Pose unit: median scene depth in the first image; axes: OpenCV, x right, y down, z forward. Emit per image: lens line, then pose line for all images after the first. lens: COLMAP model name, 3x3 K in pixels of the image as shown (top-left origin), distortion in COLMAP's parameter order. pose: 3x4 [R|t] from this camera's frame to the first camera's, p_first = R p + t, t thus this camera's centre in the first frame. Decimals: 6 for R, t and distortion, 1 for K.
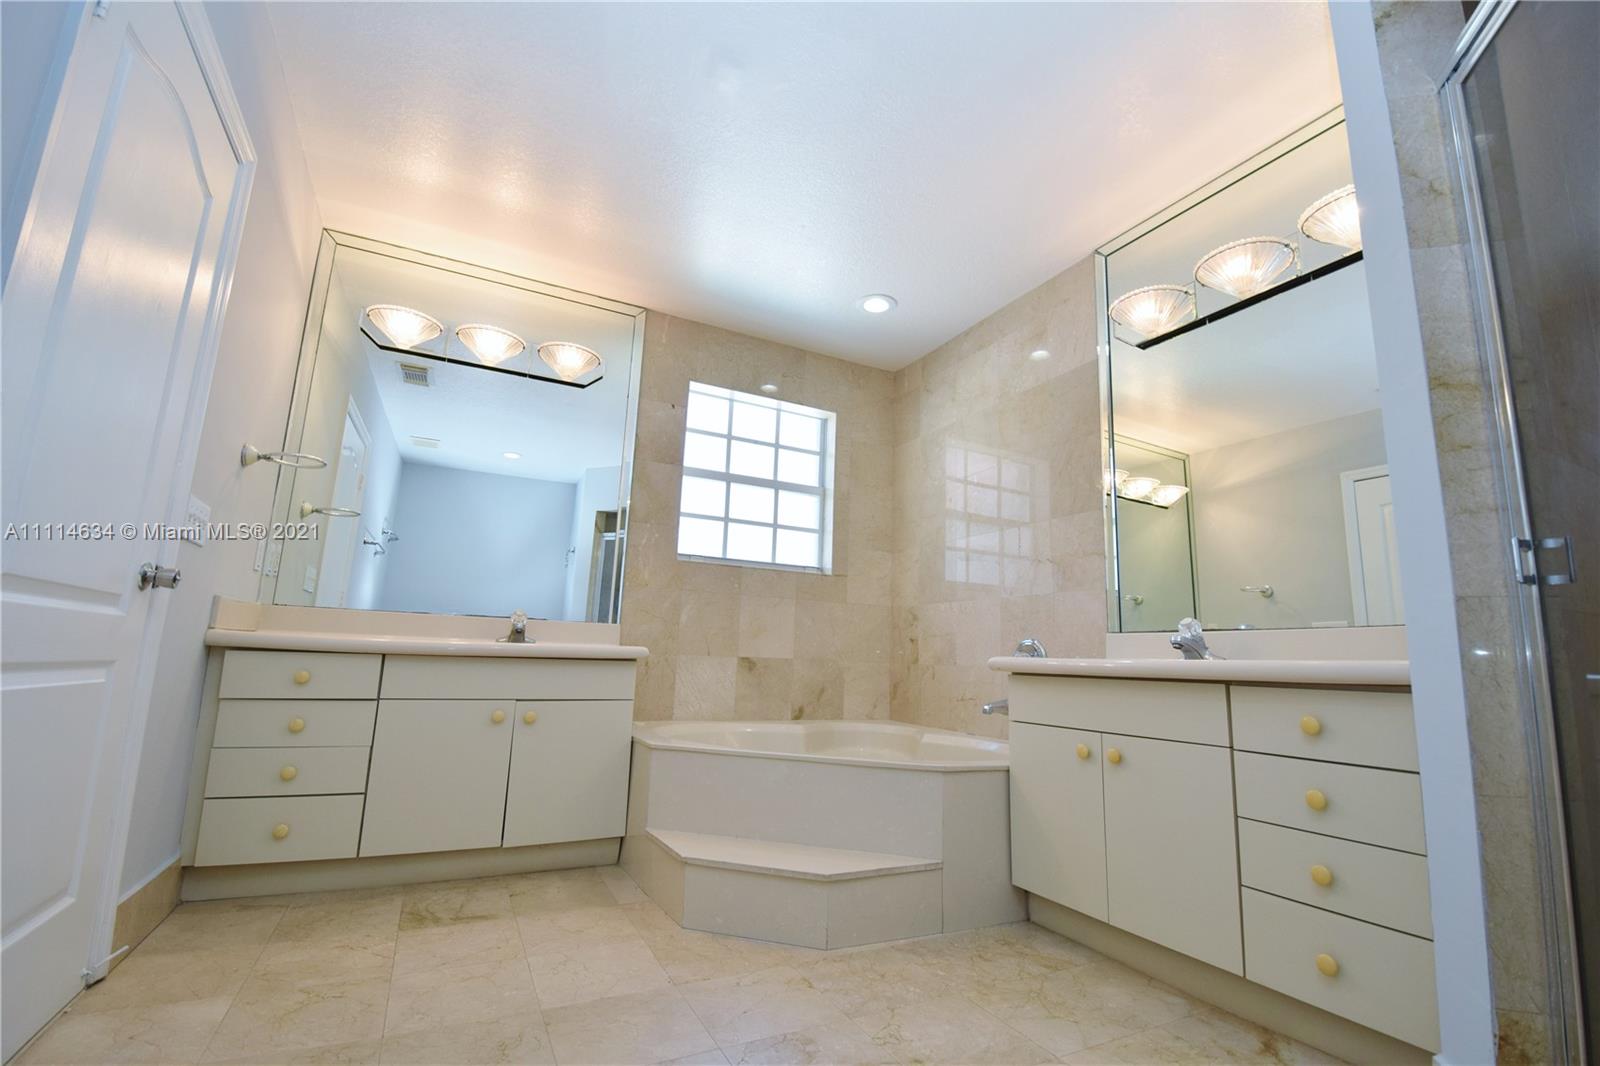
lens RADIAL K [[697.3, 0, 815.3], [0, 697.3, 543.1], [0, 0, 1]] dist [0.001270, -0.011713]
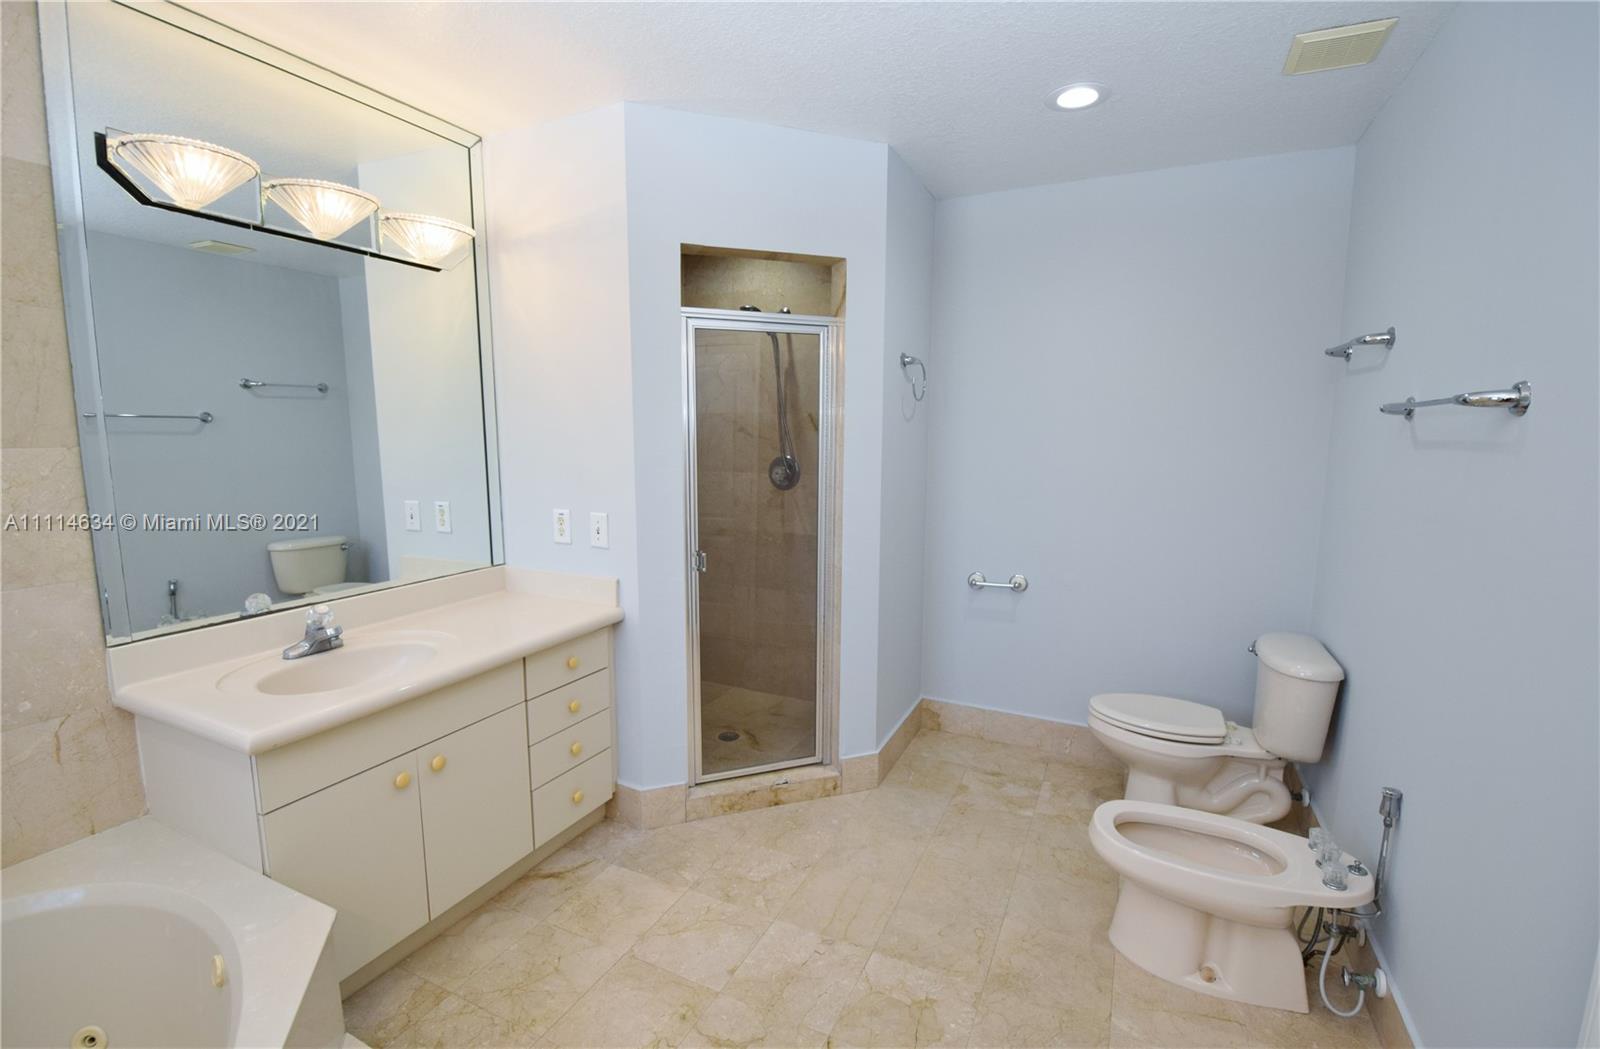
lens RADIAL K [[705.3, 0, 809.6], [0, 705.3, 528.0], [0, 0, 1]] dist [-0.011542, -0.006495]
pose [[-0.605416, -0.149947, 0.781657, -0.335372], [-0.163889, 0.984533, 0.061928, -0.092782], [-0.778853, -0.090613, -0.620626, 0.672238]]
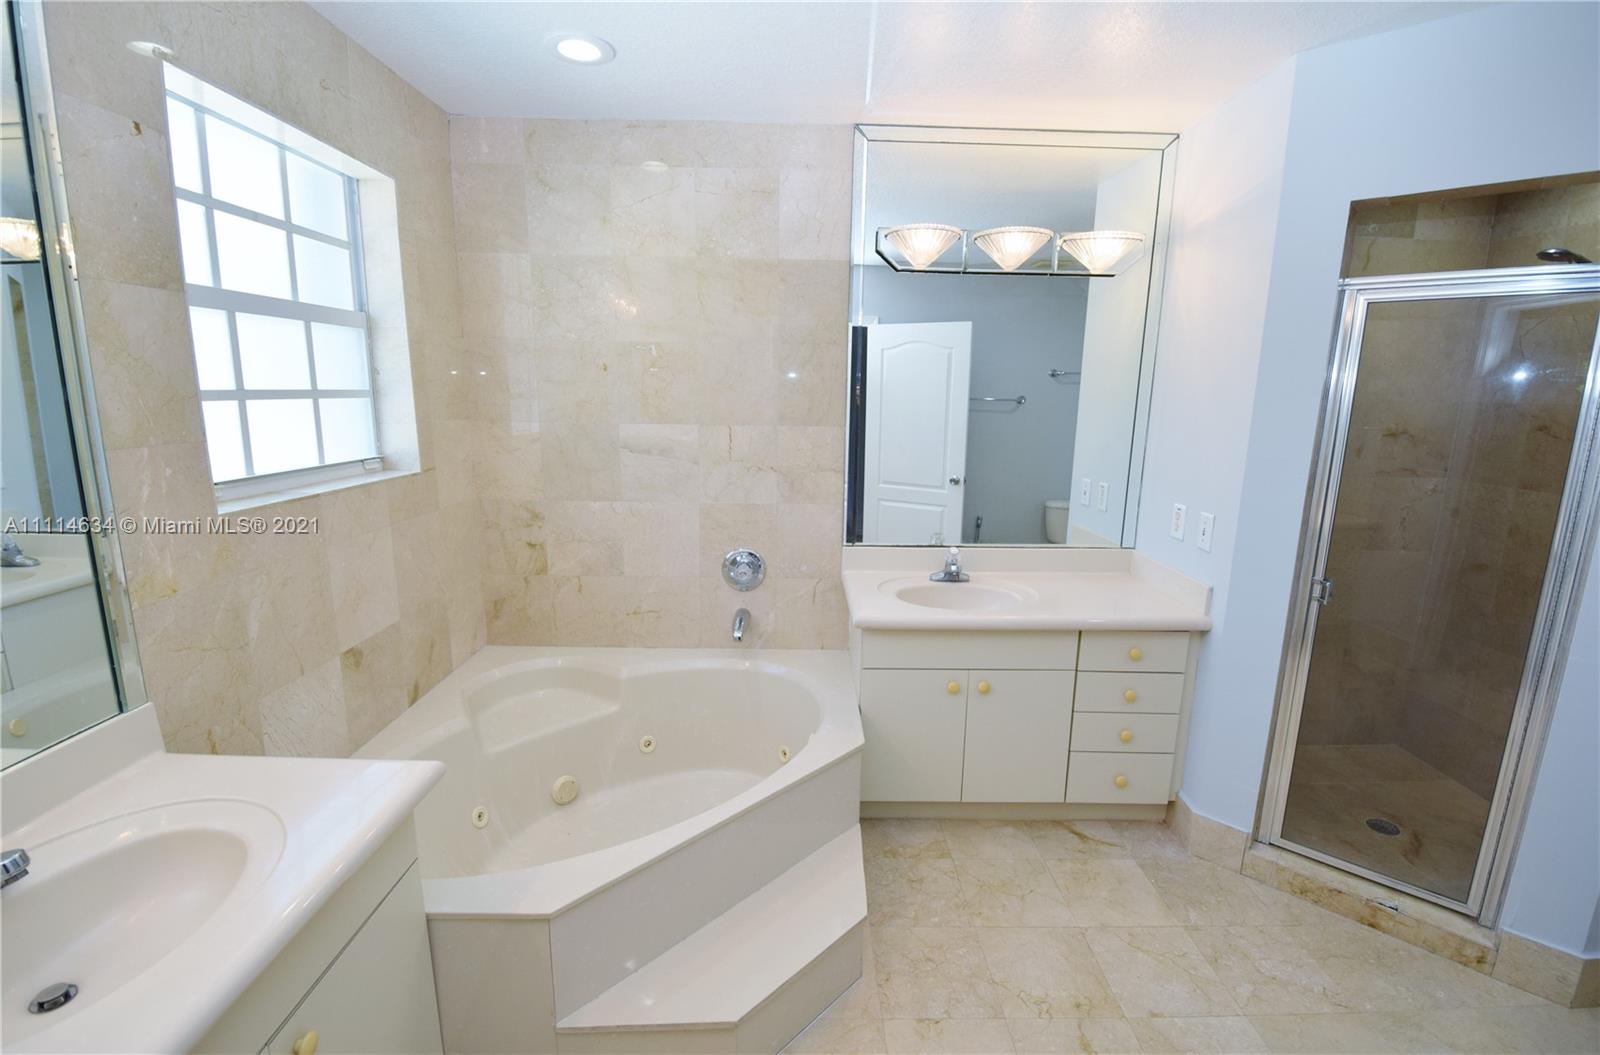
lens RADIAL K [[697.3, 0, 804.9], [0, 697.3, 536.4], [0, 0, 1]] dist [0.001270, -0.011713]
pose [[0.452737, -0.206114, 0.867494, -0.405813], [-0.150467, 0.941301, 0.302178, -0.152115], [-0.878857, -0.267336, 0.395149, 0.467289]]
